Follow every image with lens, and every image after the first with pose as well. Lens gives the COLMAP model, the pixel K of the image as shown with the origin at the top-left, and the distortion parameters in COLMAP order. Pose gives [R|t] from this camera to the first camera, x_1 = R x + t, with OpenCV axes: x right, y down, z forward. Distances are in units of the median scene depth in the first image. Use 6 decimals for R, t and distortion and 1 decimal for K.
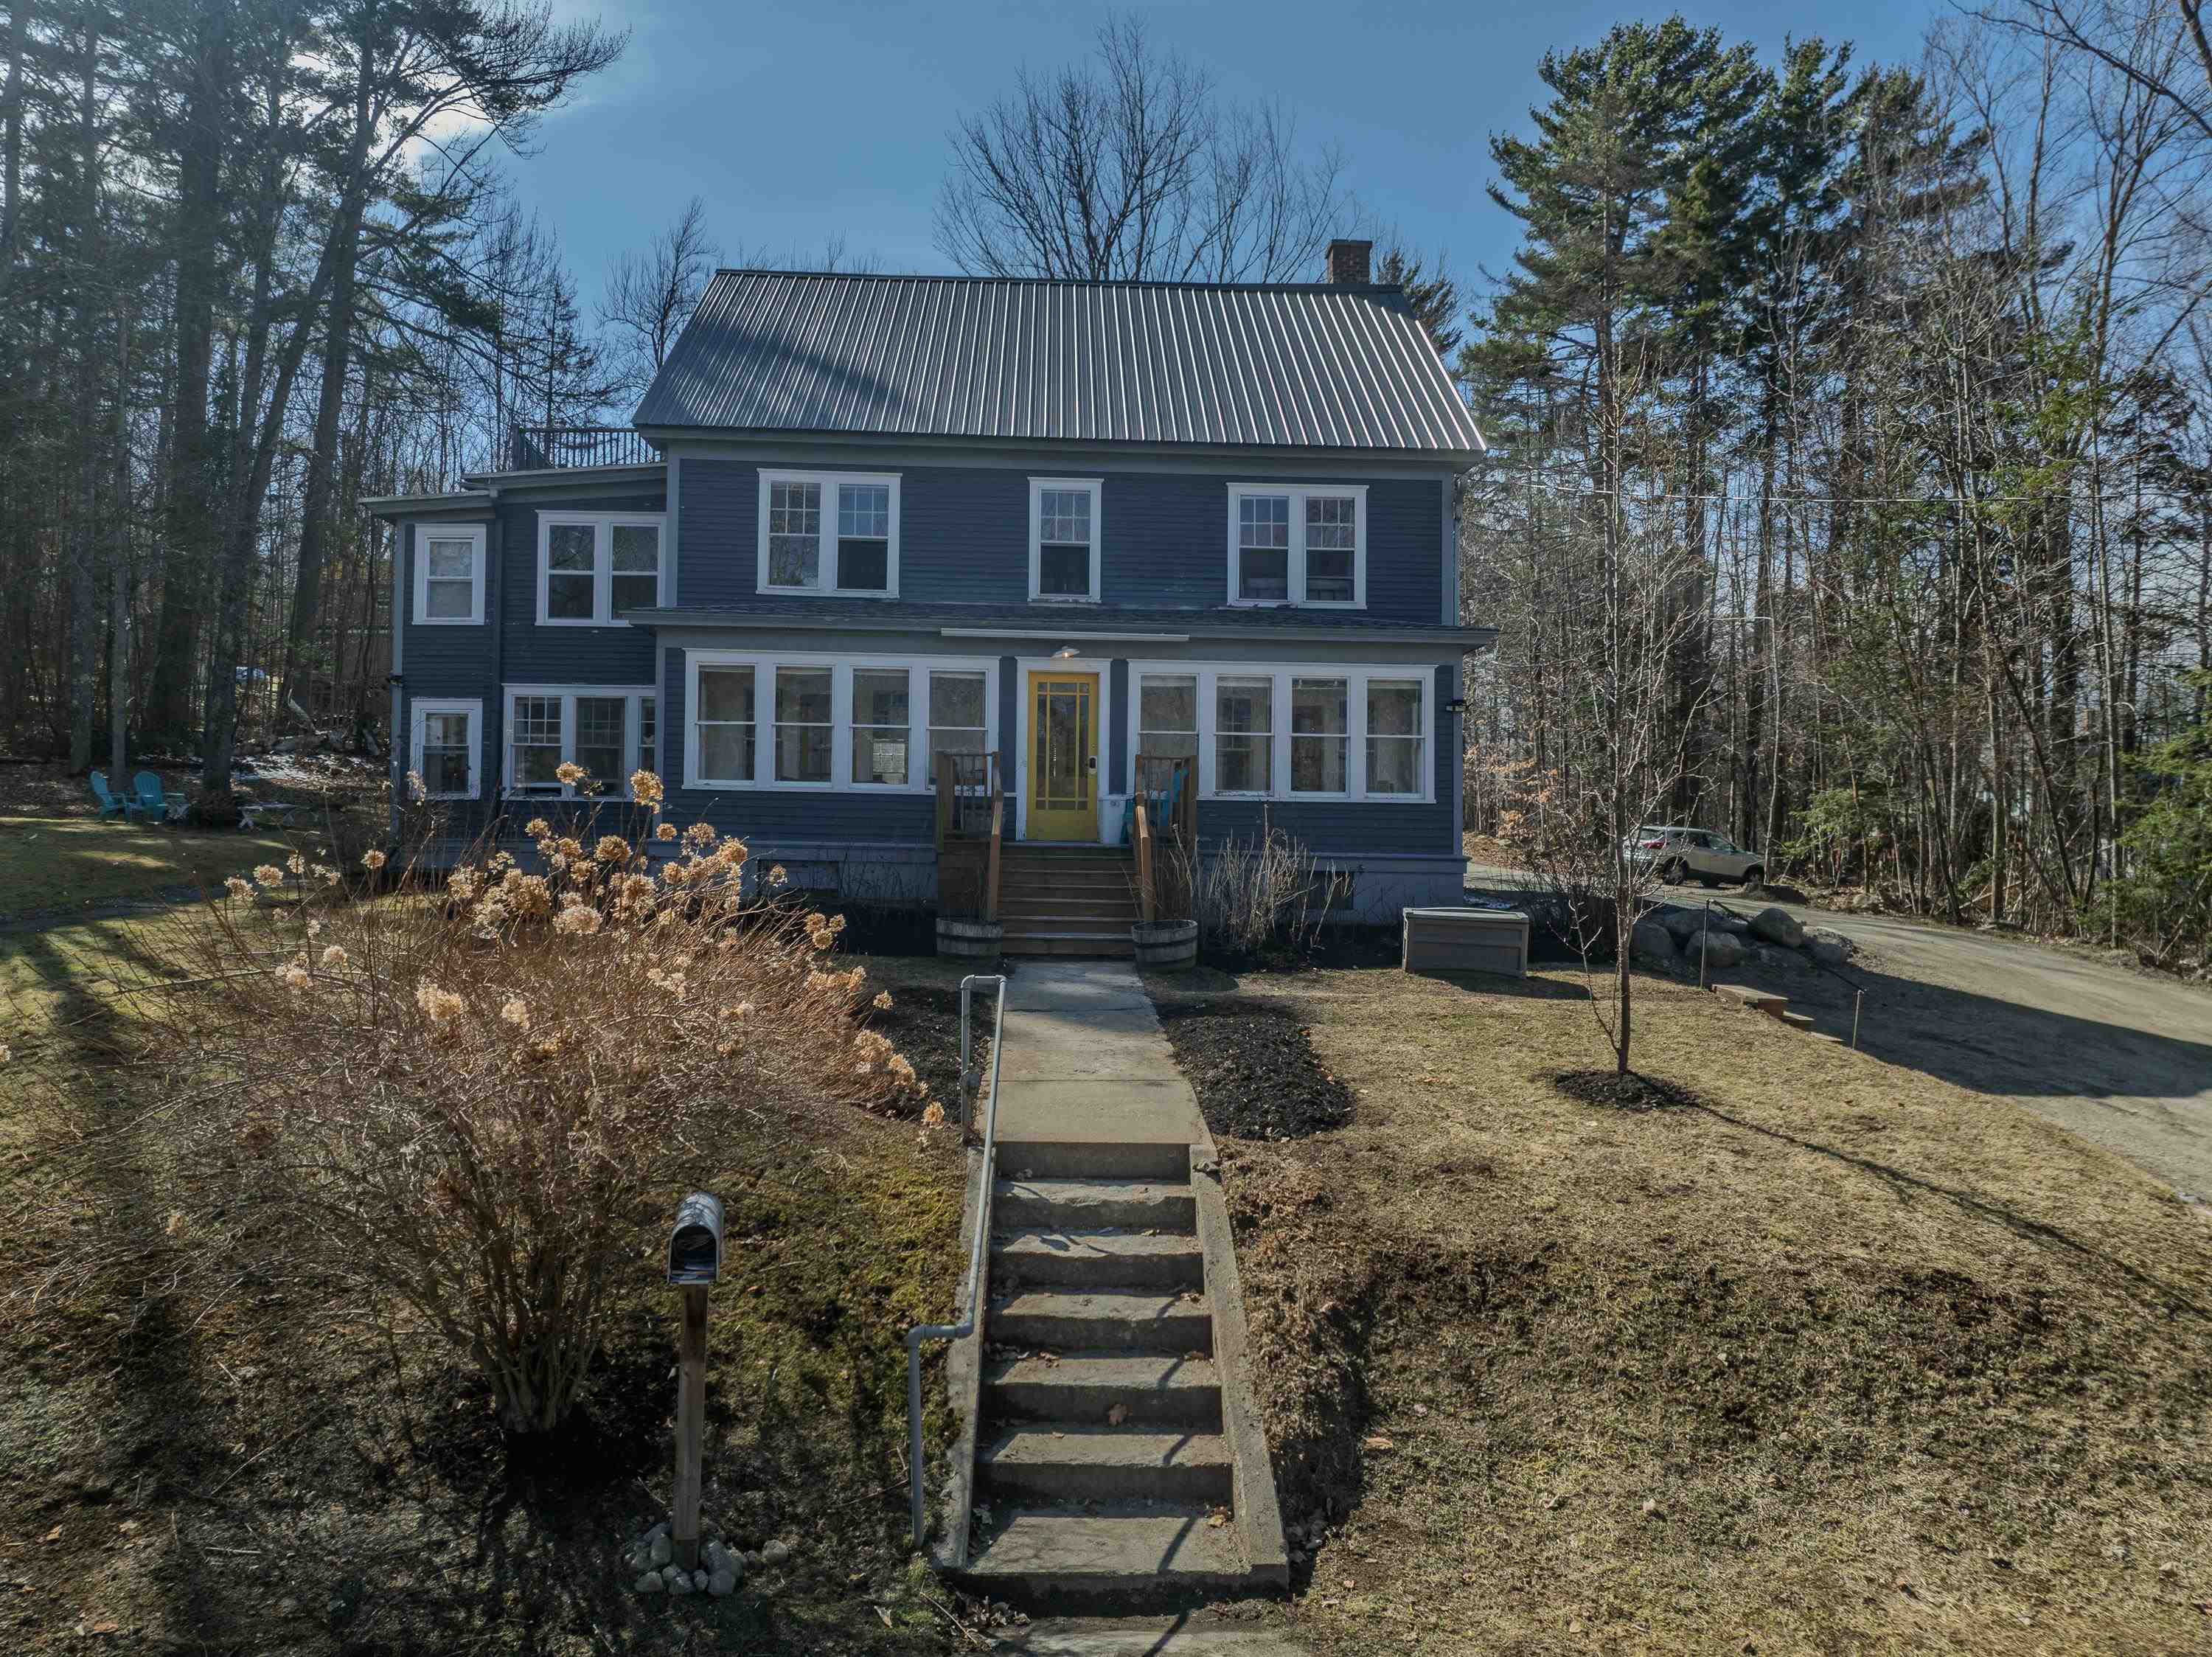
lens RADIAL K [[1540.2, 0, 1106.0], [0, 1540.2, 828.5], [0, 0, 1]] dist [-0.051793, 0.000698]
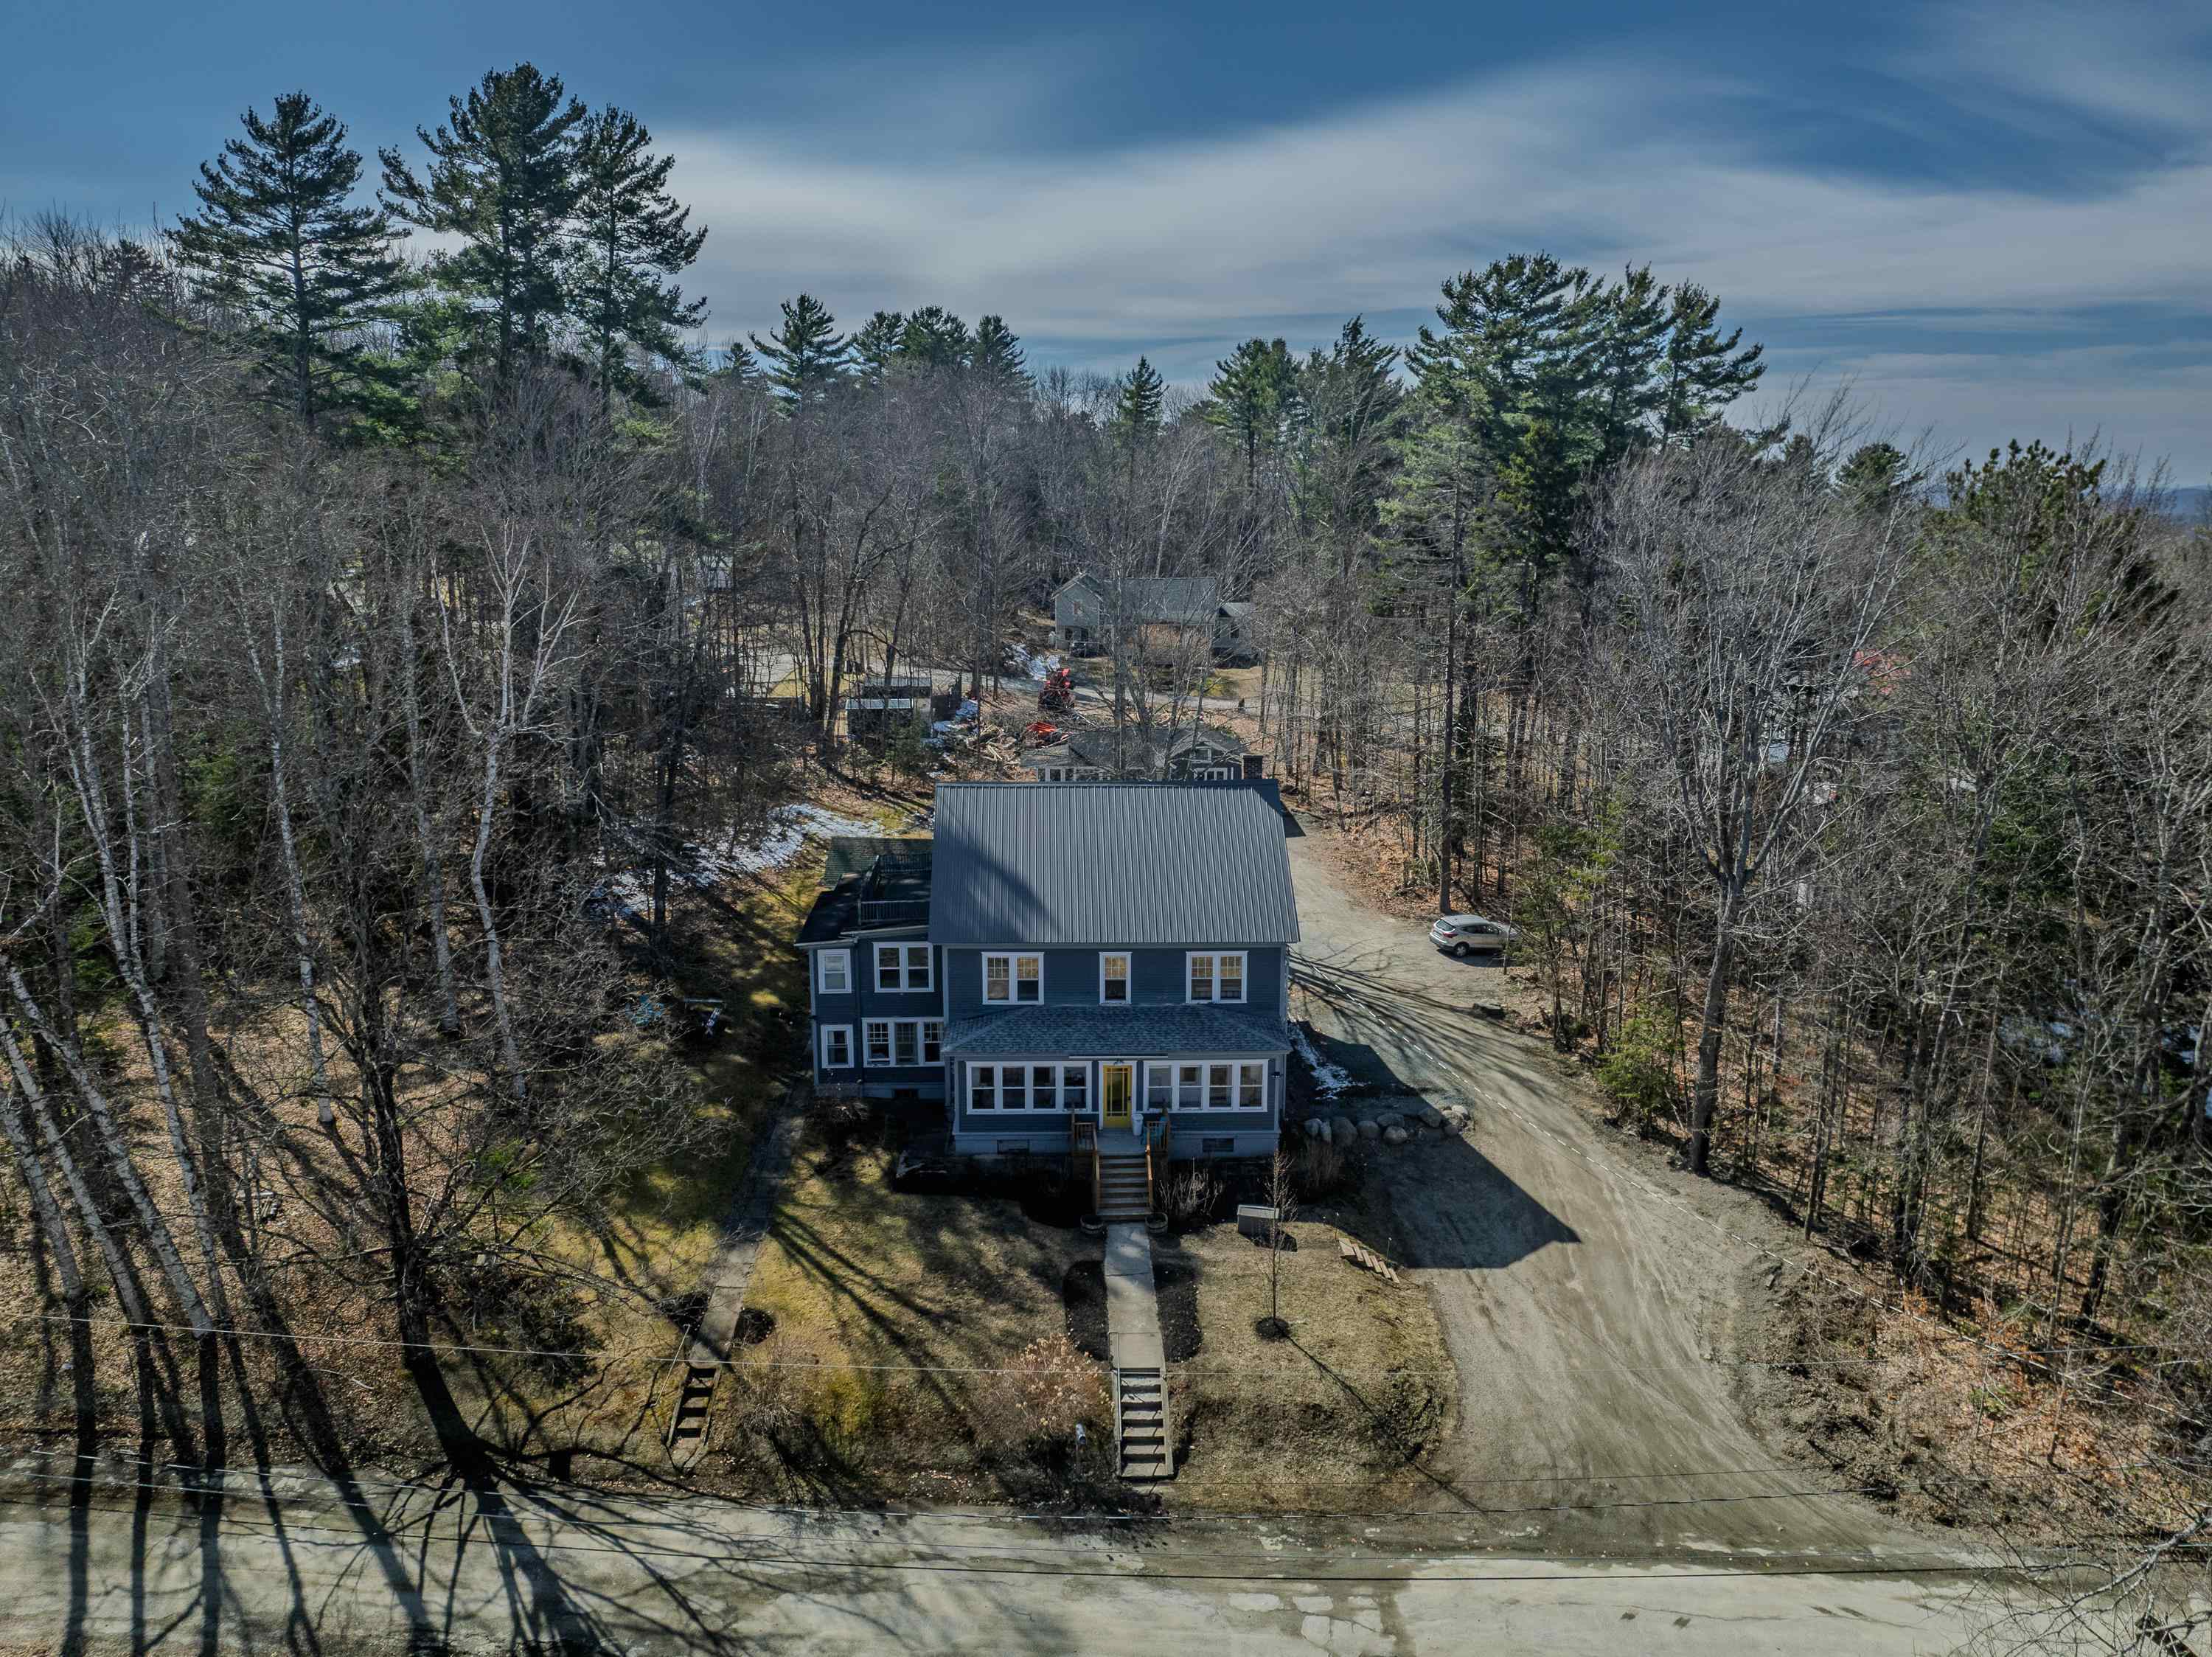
lens RADIAL K [[1543.9, 0, 1106.0], [0, 1543.9, 828.5], [0, 0, 1]] dist [-0.023765, -0.001335]
pose [[0.999943, -0.008807, -0.005956, -0.028003], [0.009953, 0.972366, 0.233248, -1.058064], [0.003737, -0.233294, 0.972399, -1.338941]]
